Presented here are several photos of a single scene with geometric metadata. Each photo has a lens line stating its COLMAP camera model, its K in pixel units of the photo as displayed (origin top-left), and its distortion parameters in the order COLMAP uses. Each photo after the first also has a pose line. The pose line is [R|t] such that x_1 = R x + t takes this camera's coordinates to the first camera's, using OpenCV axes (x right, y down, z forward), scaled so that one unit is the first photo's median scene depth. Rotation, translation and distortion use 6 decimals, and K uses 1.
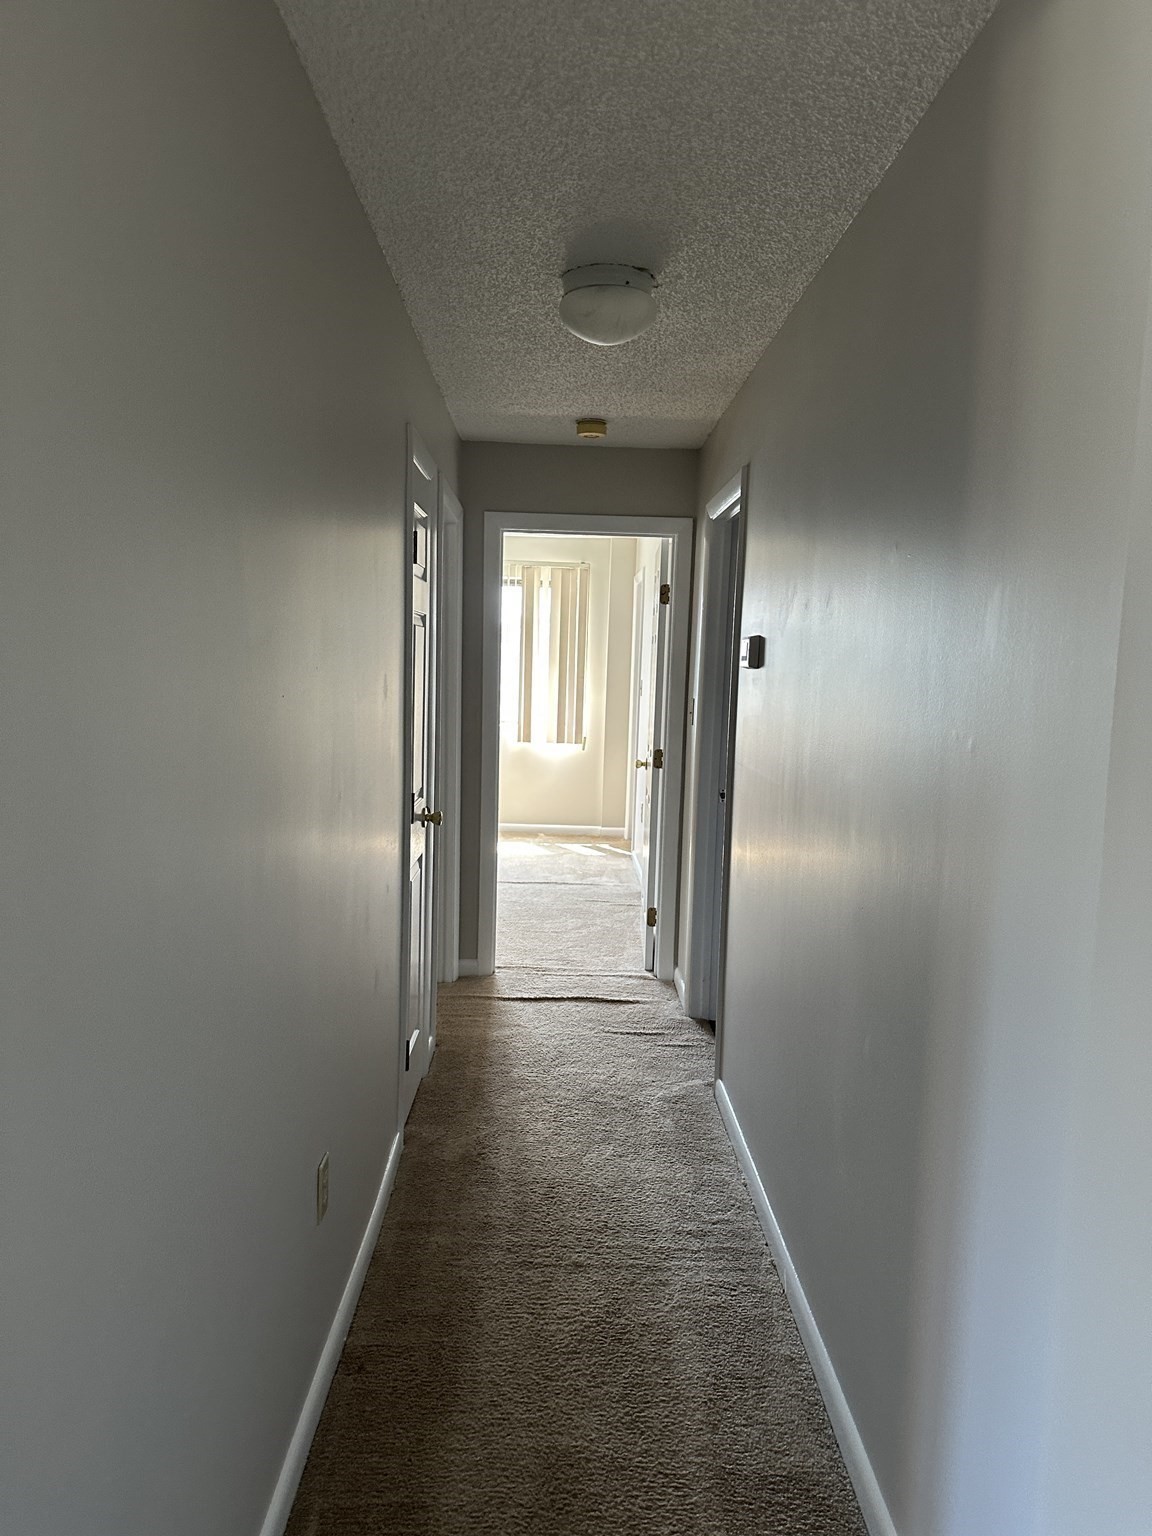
lens RADIAL K [[1086.5, 0, 573.1], [0, 1086.5, 773.9], [0, 0, 1]] dist [0.045650, -0.058429]
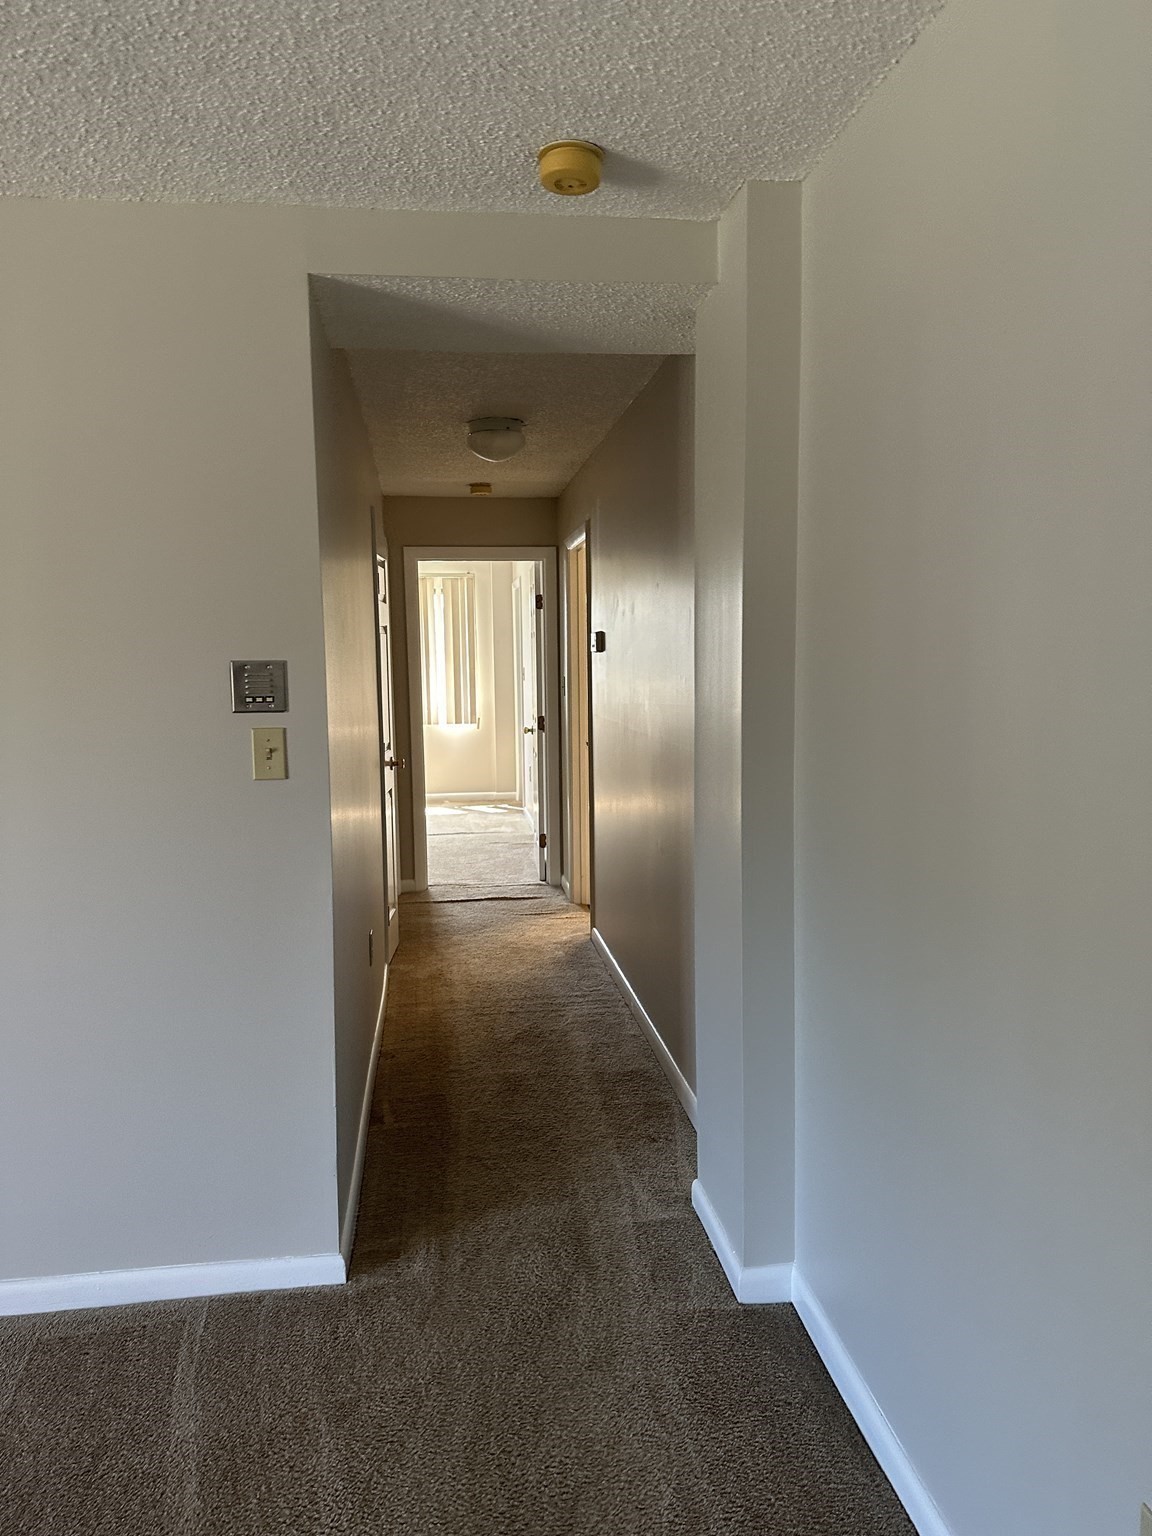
lens RADIAL K [[1086.5, 0, 582.5], [0, 1086.5, 765.8], [0, 0, 1]] dist [0.045650, -0.058429]
pose [[0.991608, -0.056098, 0.116473, -0.034056], [0.056256, 0.998414, 0.001935, 0.043137], [-0.116397, 0.004633, 0.993192, -0.381807]]
